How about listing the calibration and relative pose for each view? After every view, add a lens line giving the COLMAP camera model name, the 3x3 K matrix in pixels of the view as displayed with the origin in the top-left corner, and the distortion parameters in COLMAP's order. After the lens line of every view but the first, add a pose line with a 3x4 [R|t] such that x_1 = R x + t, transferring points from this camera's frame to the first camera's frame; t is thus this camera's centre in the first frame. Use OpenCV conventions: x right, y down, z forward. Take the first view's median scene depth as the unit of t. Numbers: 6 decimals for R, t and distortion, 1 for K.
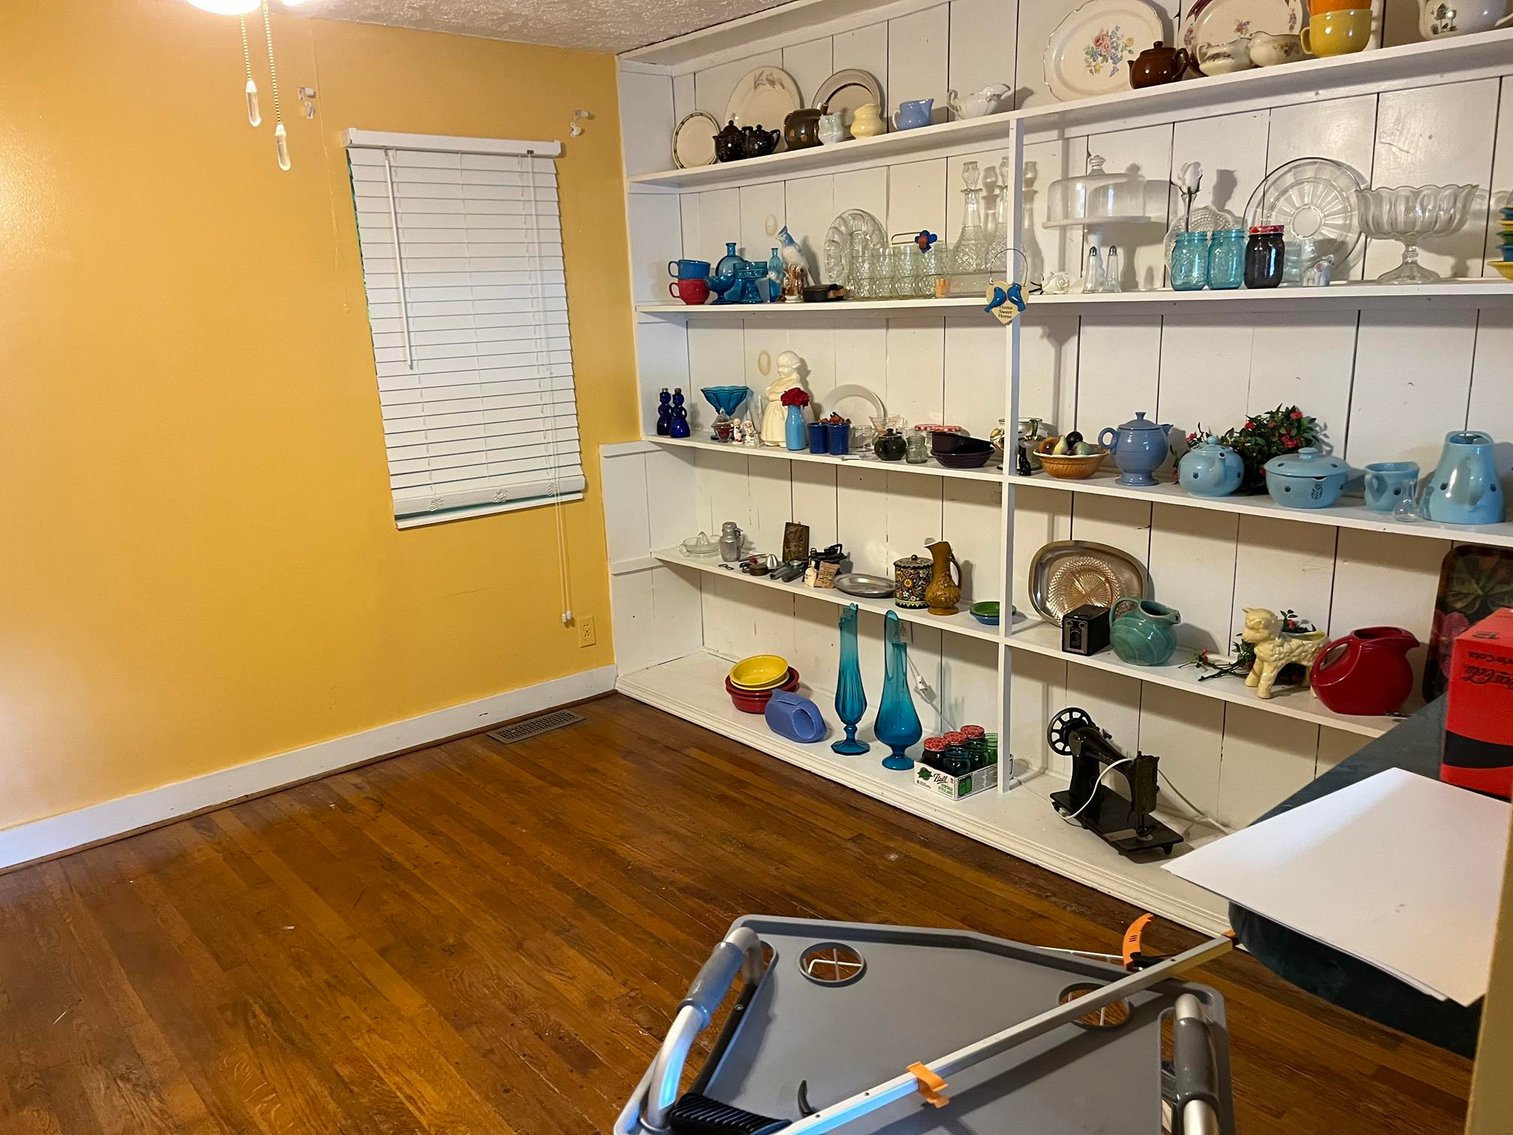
lens RADIAL K [[1151.4, 0, 756.5], [0, 1151.4, 567.5], [0, 0, 1]] dist [0.097583, -0.135022]
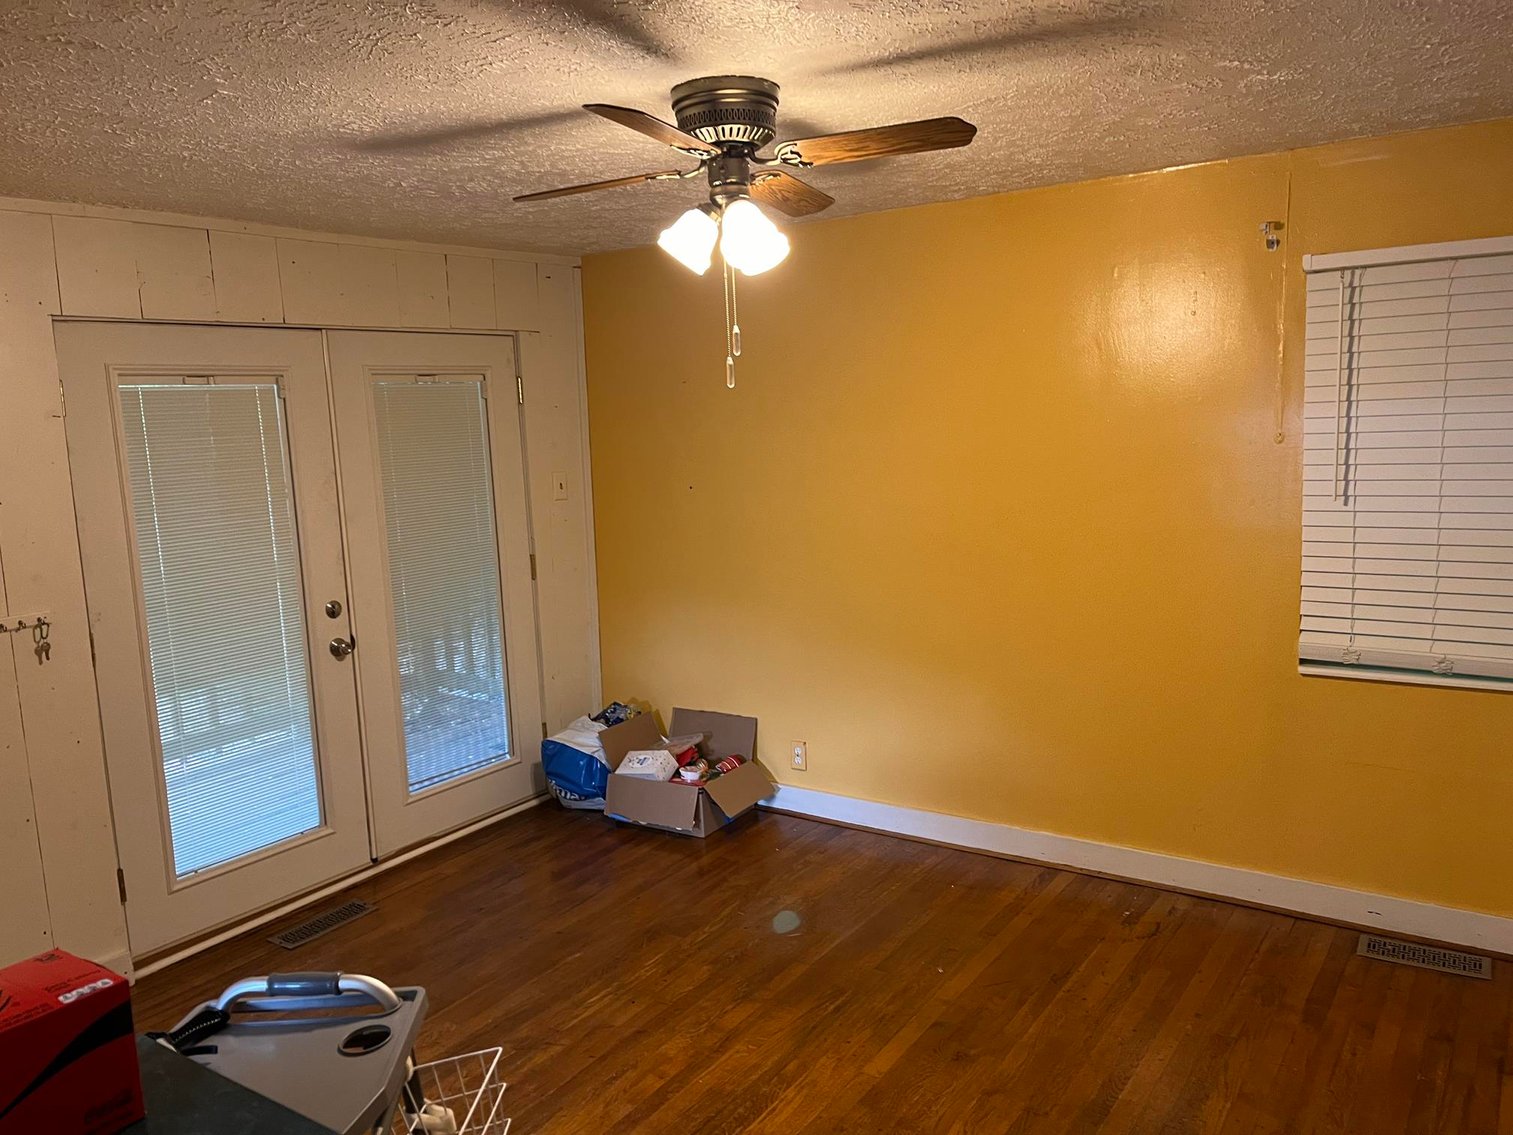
lens RADIAL K [[1151.4, 0, 756.5], [0, 1151.4, 567.5], [0, 0, 1]] dist [0.097583, -0.135022]
pose [[0.251230, 0.159519, -0.954692, 0.504257], [-0.188646, 0.975482, 0.113350, -0.154356], [0.949366, 0.151621, 0.275163, 0.360236]]
